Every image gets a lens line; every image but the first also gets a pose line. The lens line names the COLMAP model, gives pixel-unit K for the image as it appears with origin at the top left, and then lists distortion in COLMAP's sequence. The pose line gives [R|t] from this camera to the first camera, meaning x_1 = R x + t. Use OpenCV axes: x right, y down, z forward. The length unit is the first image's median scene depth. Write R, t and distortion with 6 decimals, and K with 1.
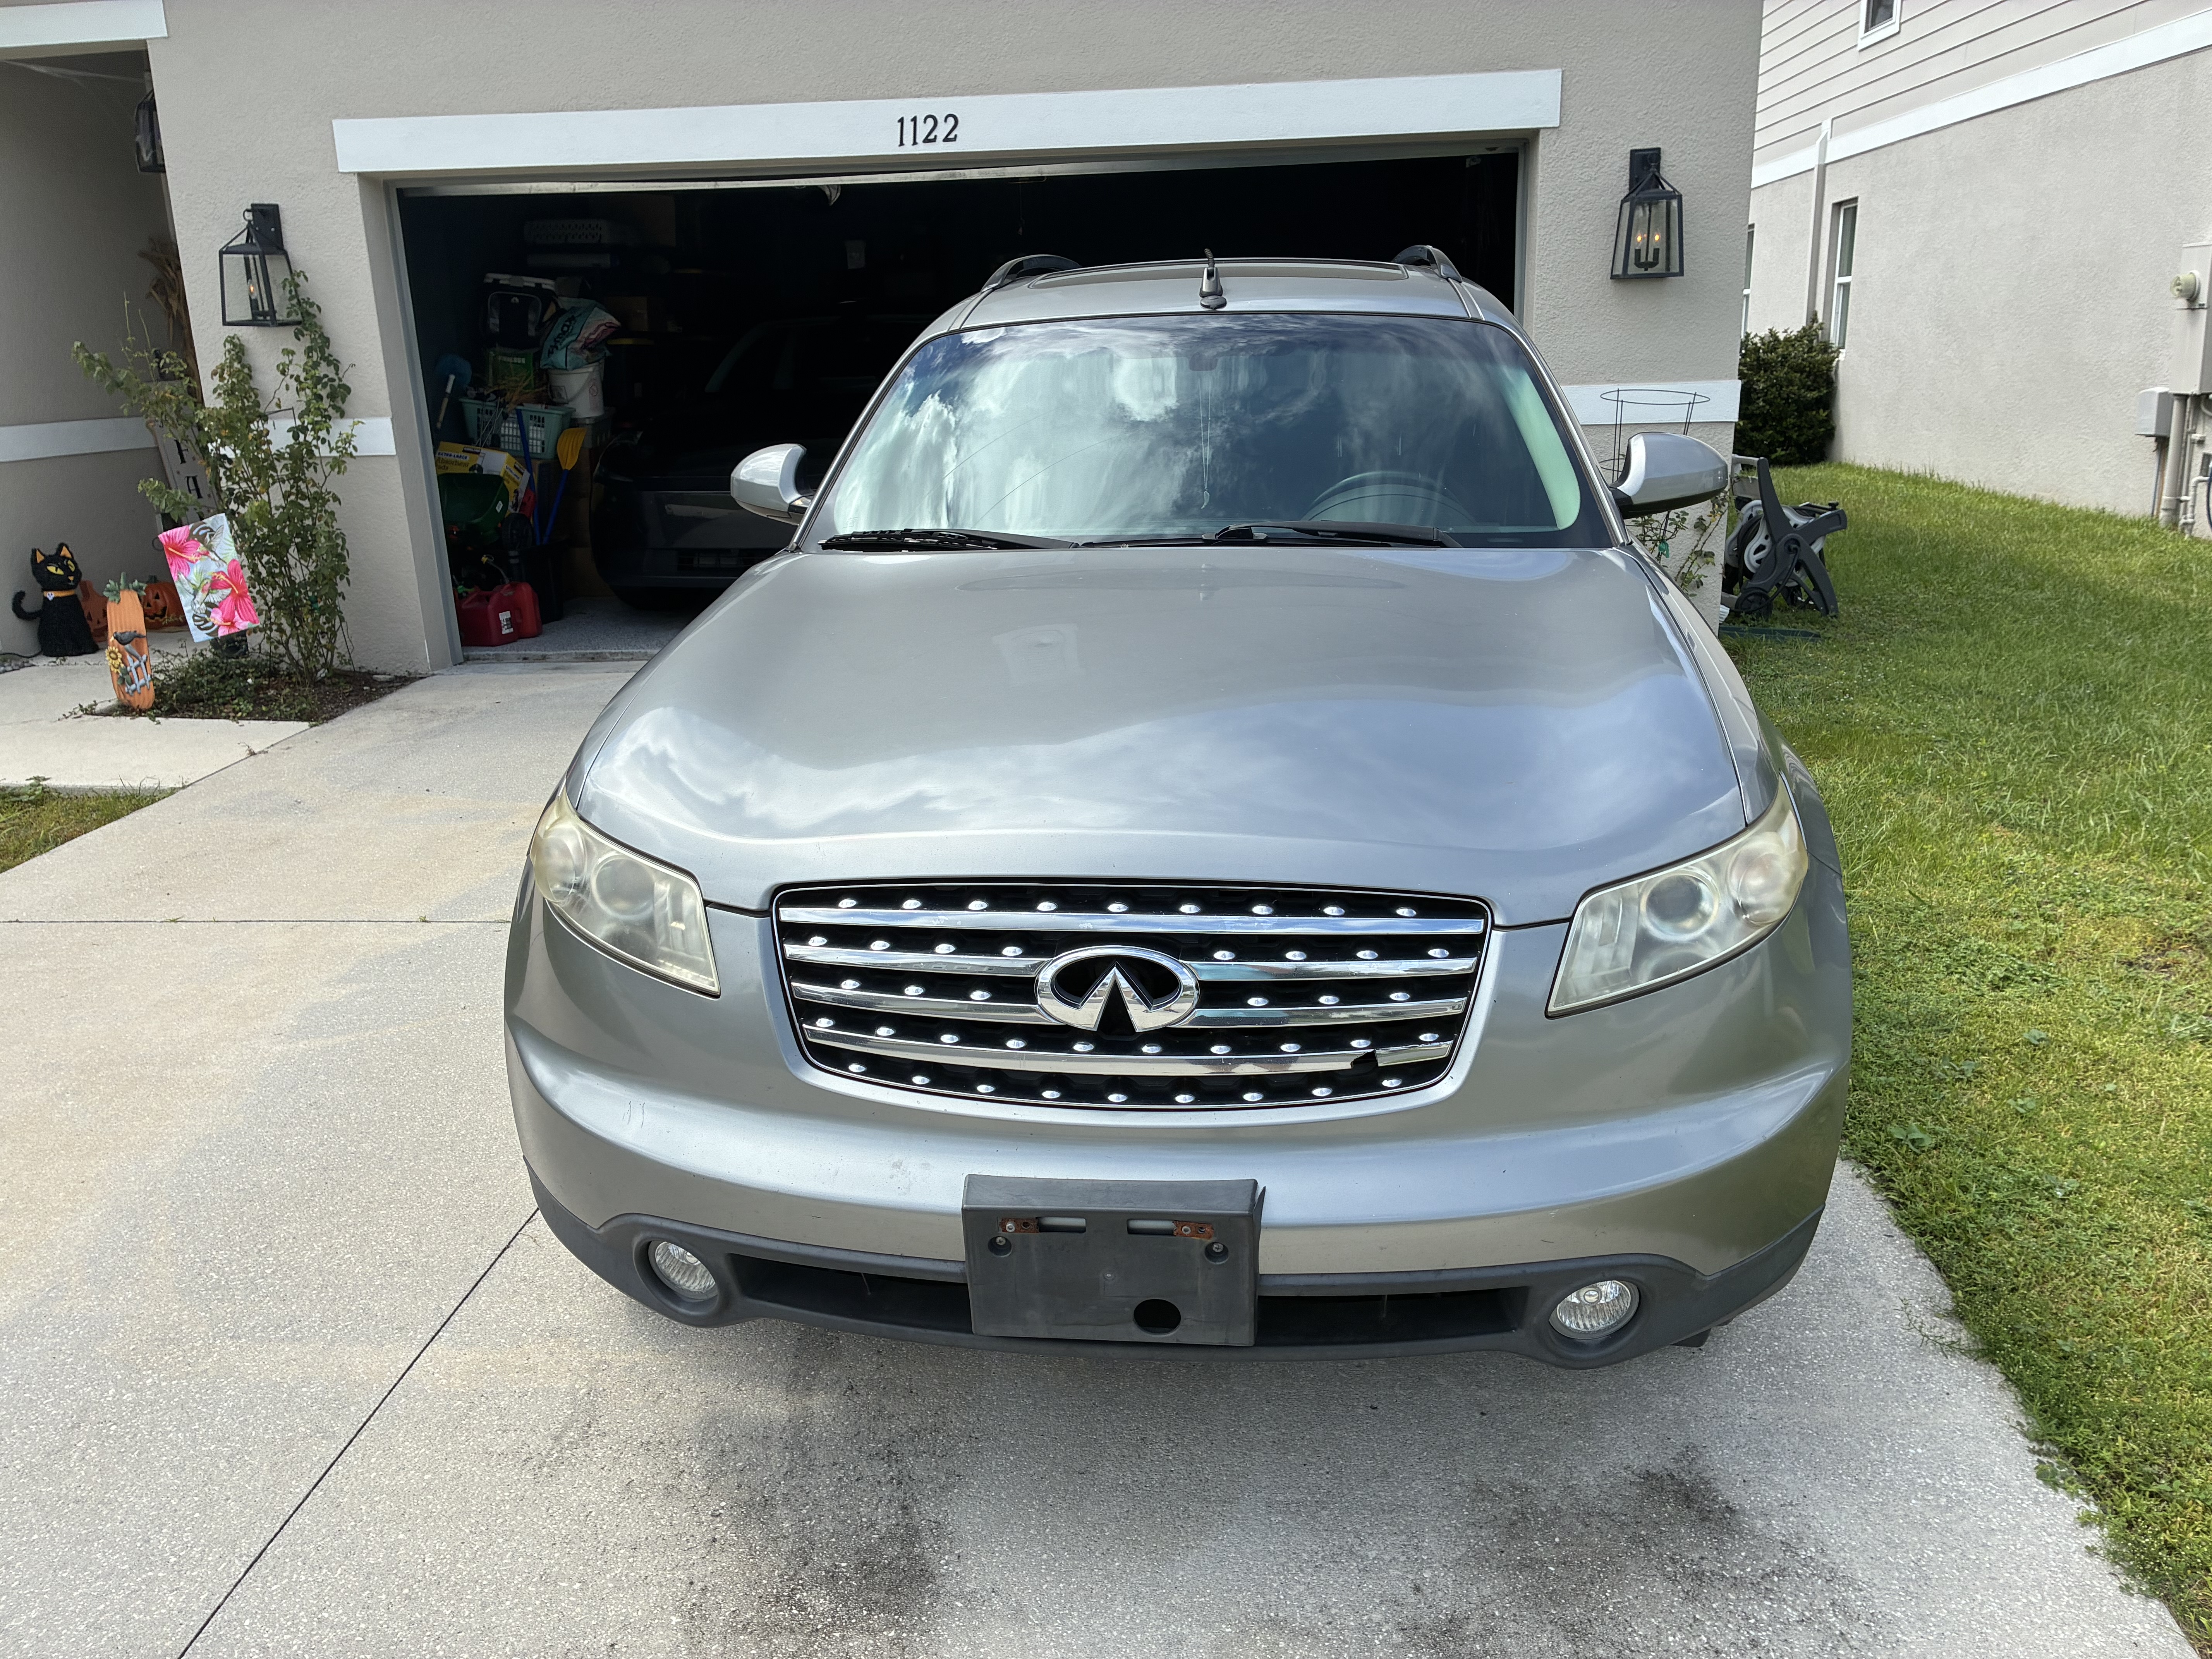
lens RADIAL K [[1671.9, 0, 1106.0], [0, 1671.9, 829.5], [0, 0, 1]] dist [0.043418, -0.000767]
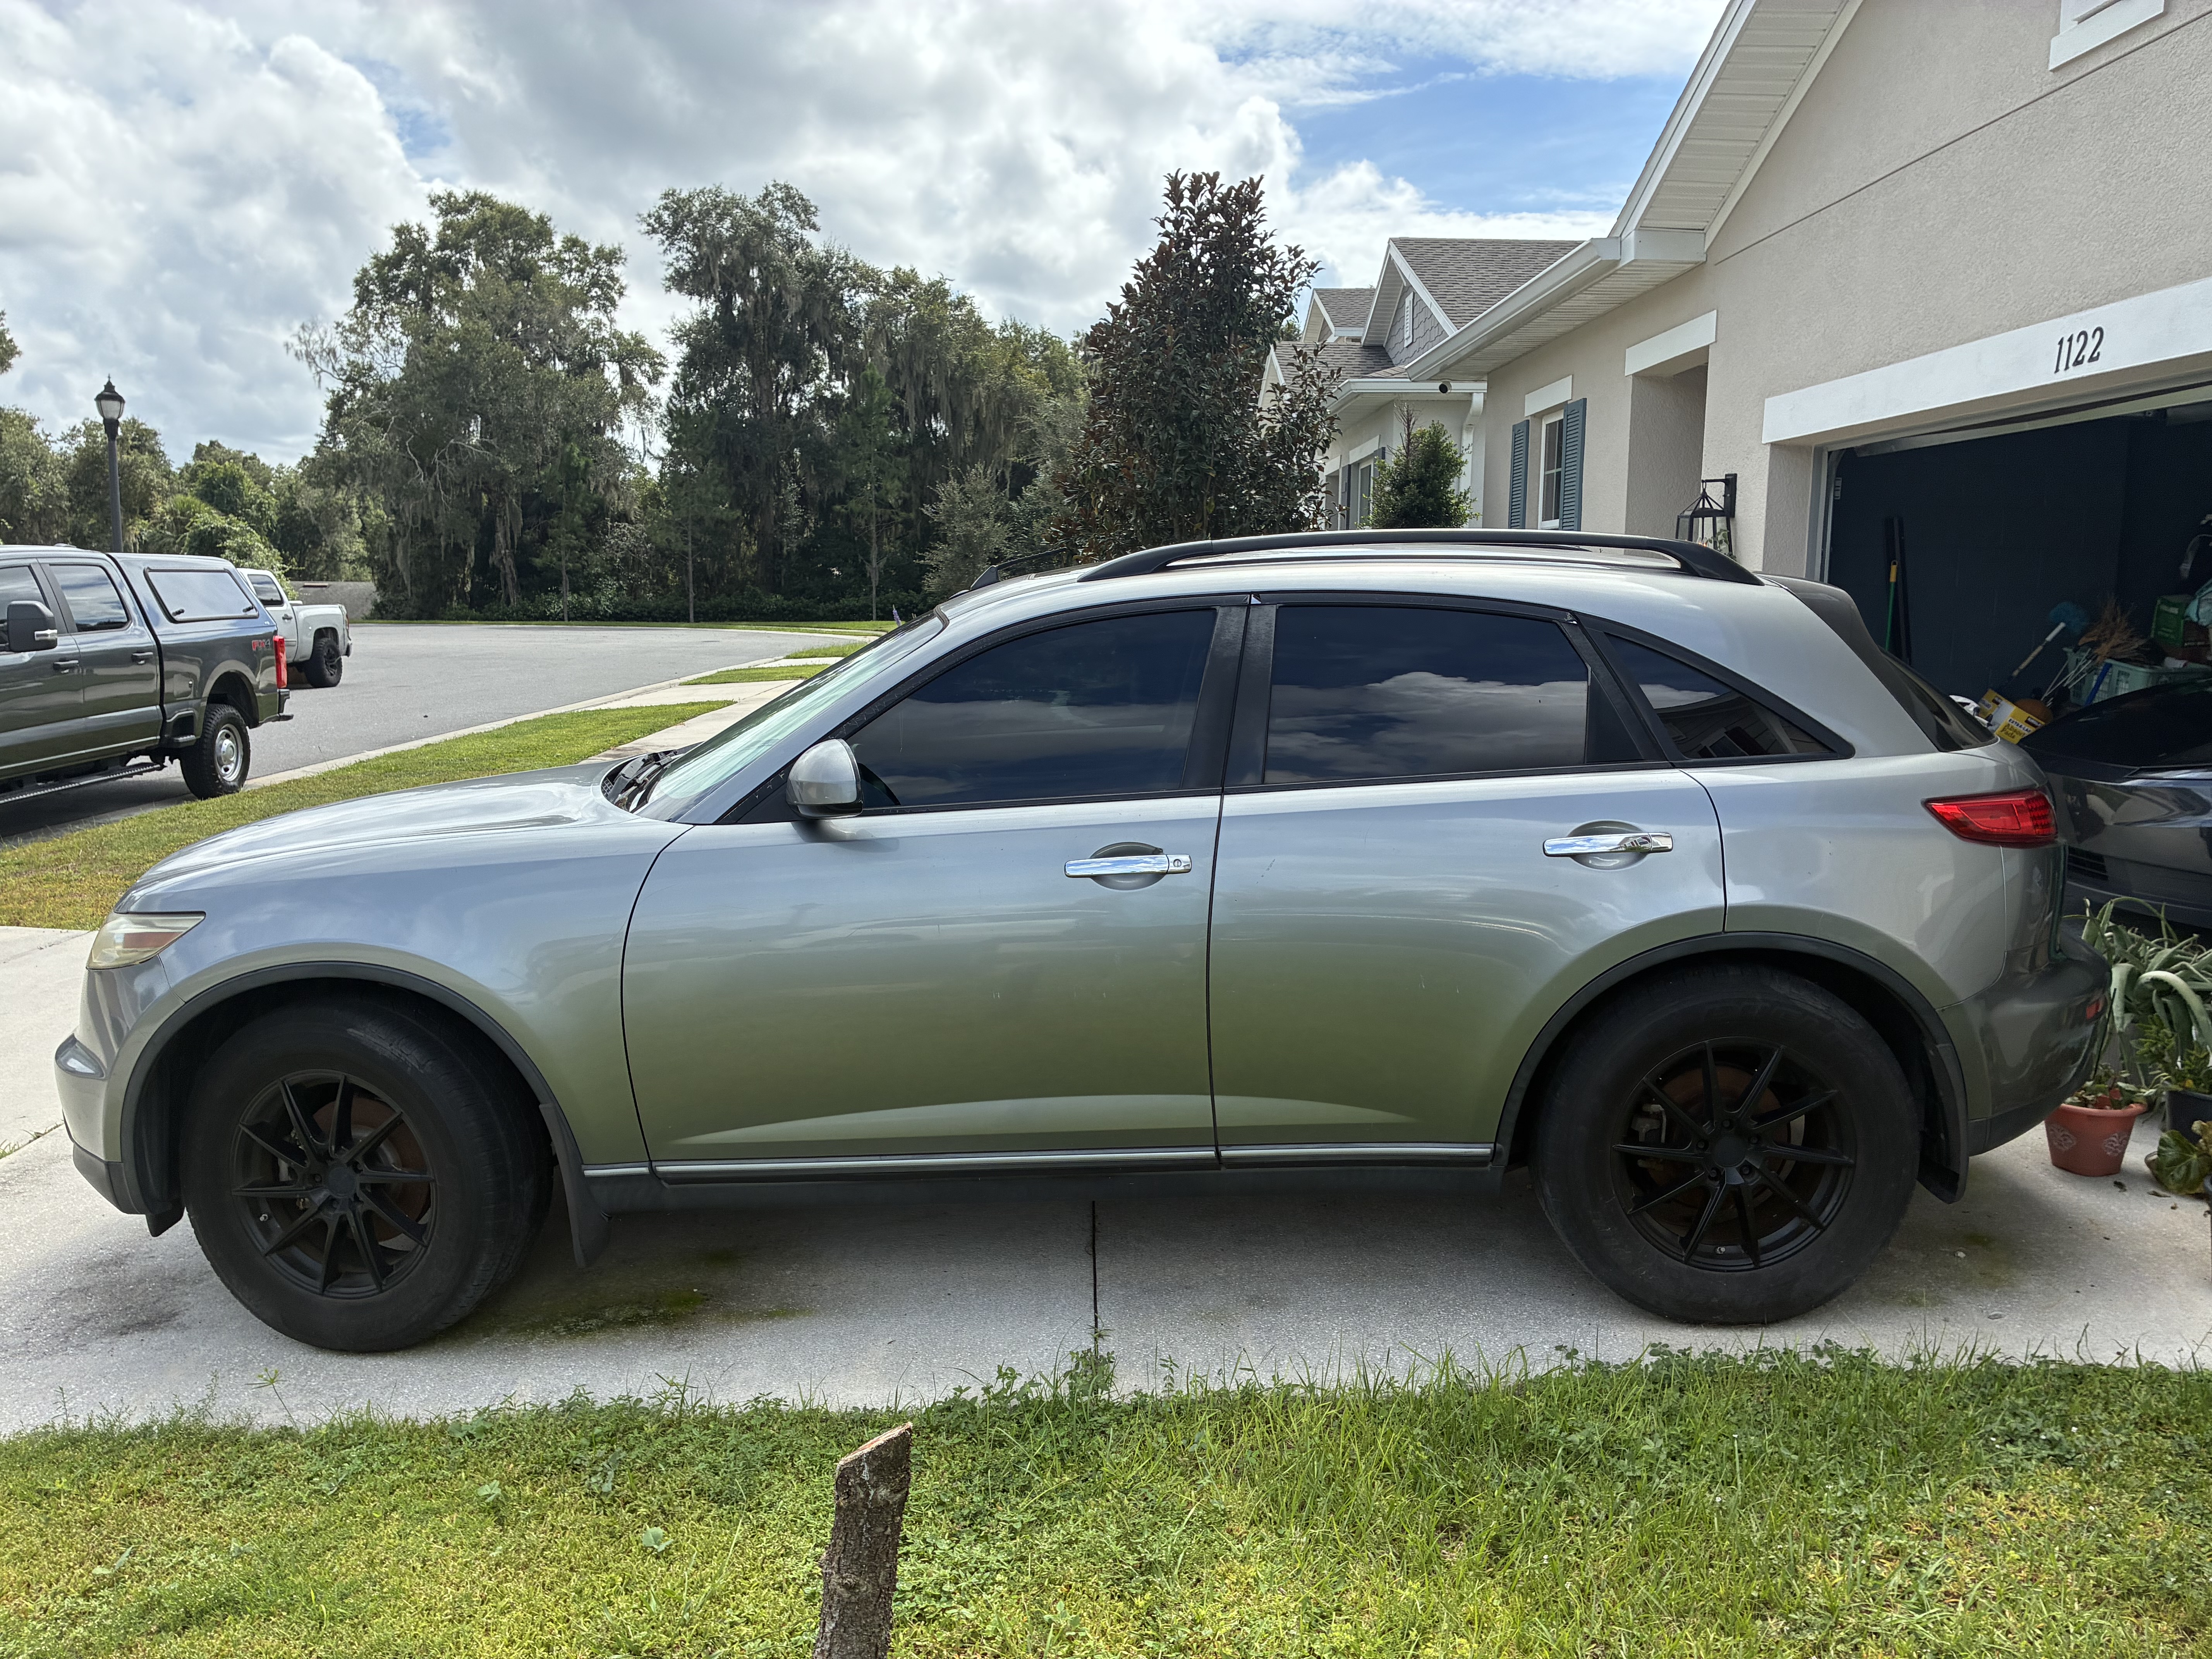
lens RADIAL K [[1724.6, 0, 1106.0], [0, 1724.6, 829.5], [0, 0, 1]] dist [0.033258, -0.042728]
pose [[0.130582, 0.165315, -0.977558, 0.666732], [-0.283055, 0.951178, 0.123044, -0.172305], [0.950173, 0.260636, 0.171000, 0.486181]]
